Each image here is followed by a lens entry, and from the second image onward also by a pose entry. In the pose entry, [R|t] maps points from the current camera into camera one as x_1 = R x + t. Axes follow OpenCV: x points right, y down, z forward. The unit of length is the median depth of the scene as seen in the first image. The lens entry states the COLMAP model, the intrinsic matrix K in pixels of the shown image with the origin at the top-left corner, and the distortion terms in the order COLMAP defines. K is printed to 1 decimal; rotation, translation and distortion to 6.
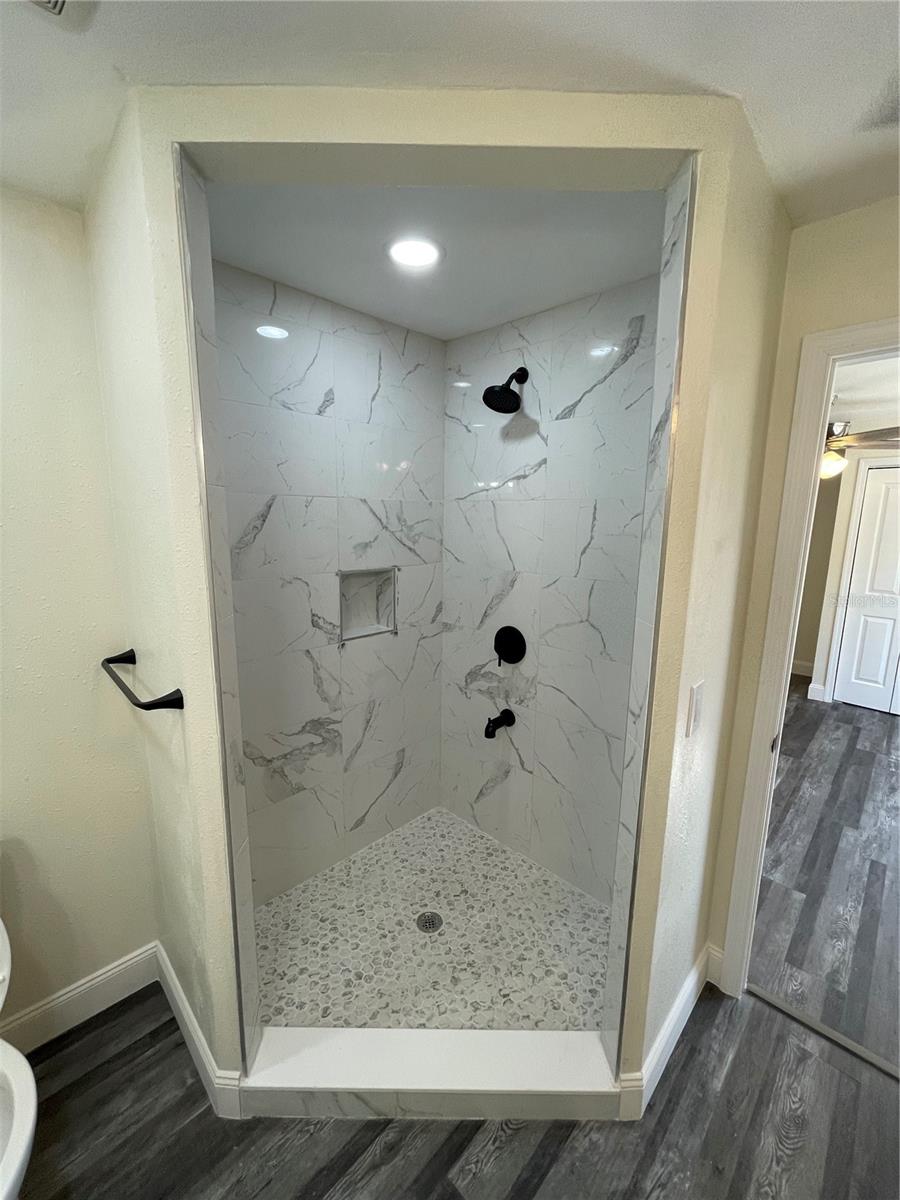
lens RADIAL K [[480.4, 0, 447.6], [0, 480.4, 600.7], [0, 0, 1]] dist [-0.000826, -0.000585]
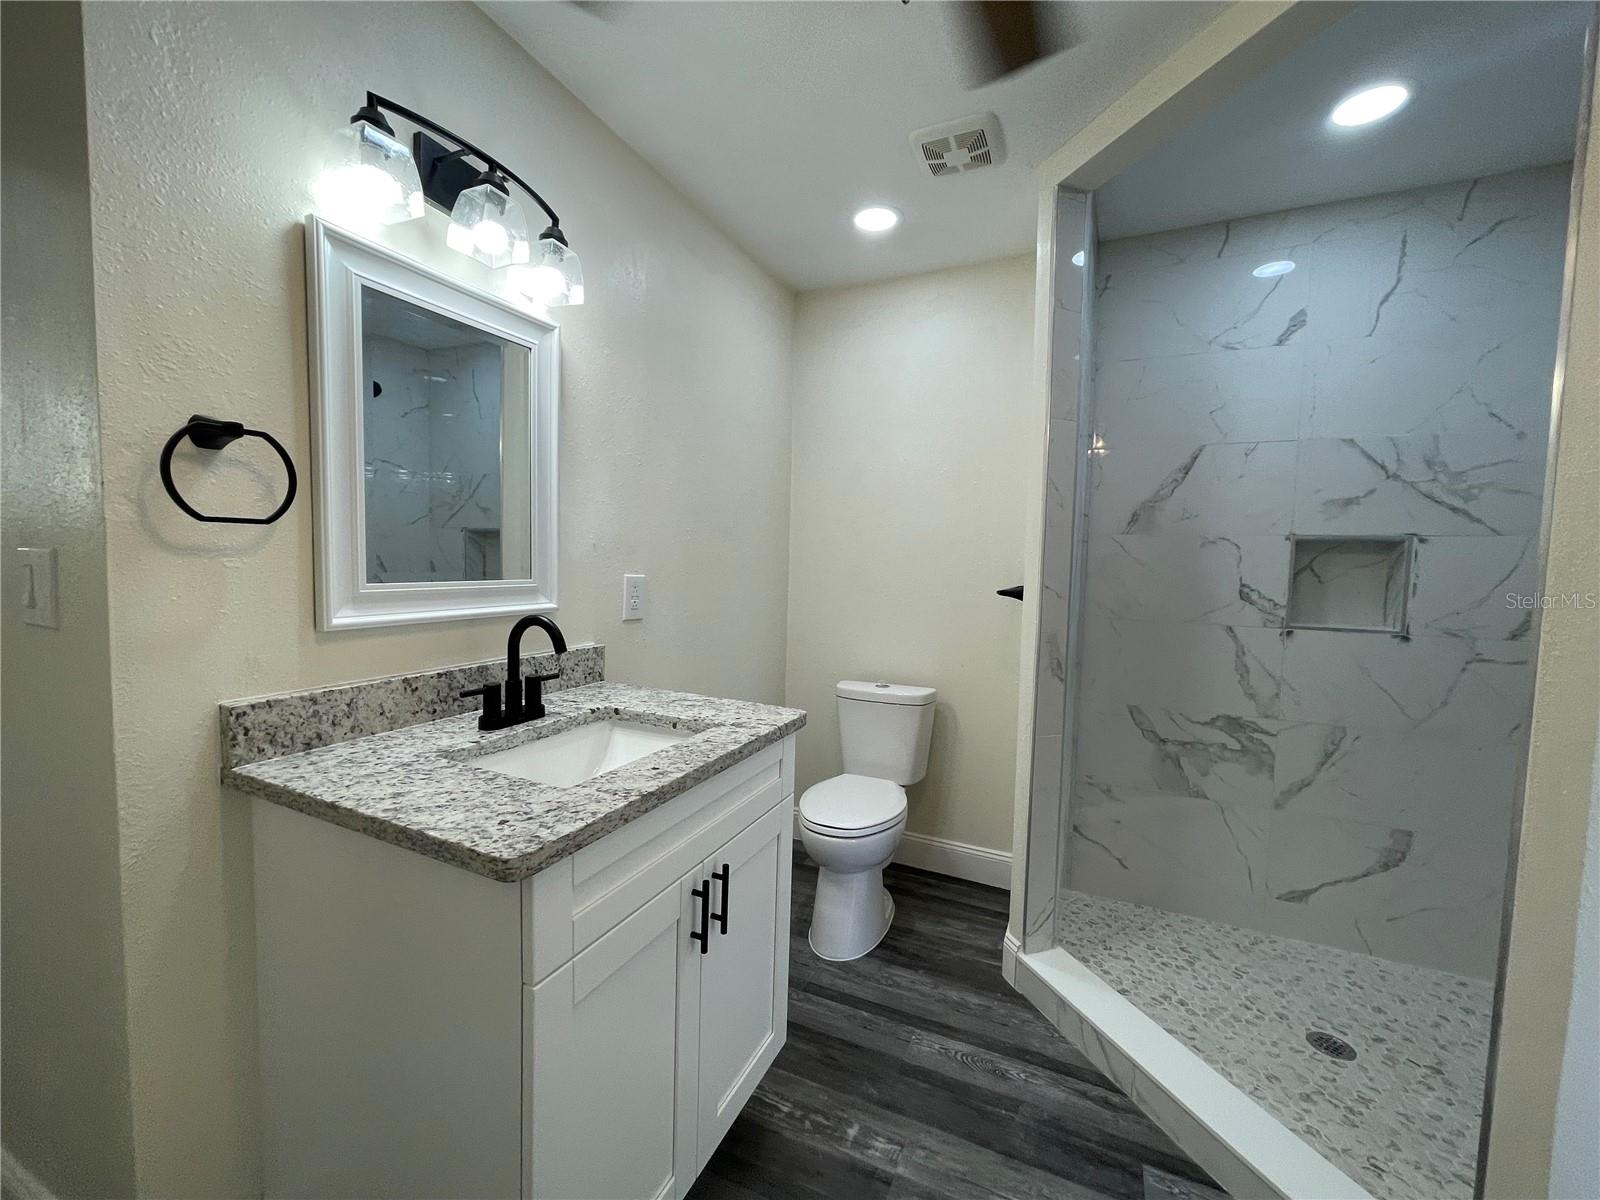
lens RADIAL K [[640.5, 0, 797.7], [0, 640.5, 599.1], [0, 0, 1]] dist [-0.000826, -0.000585]
pose [[0.341538, 0.060185, -0.937939, 0.469411], [-0.179127, 0.983824, -0.002098, 0.183536], [0.922640, 0.168727, 0.346794, -0.082602]]
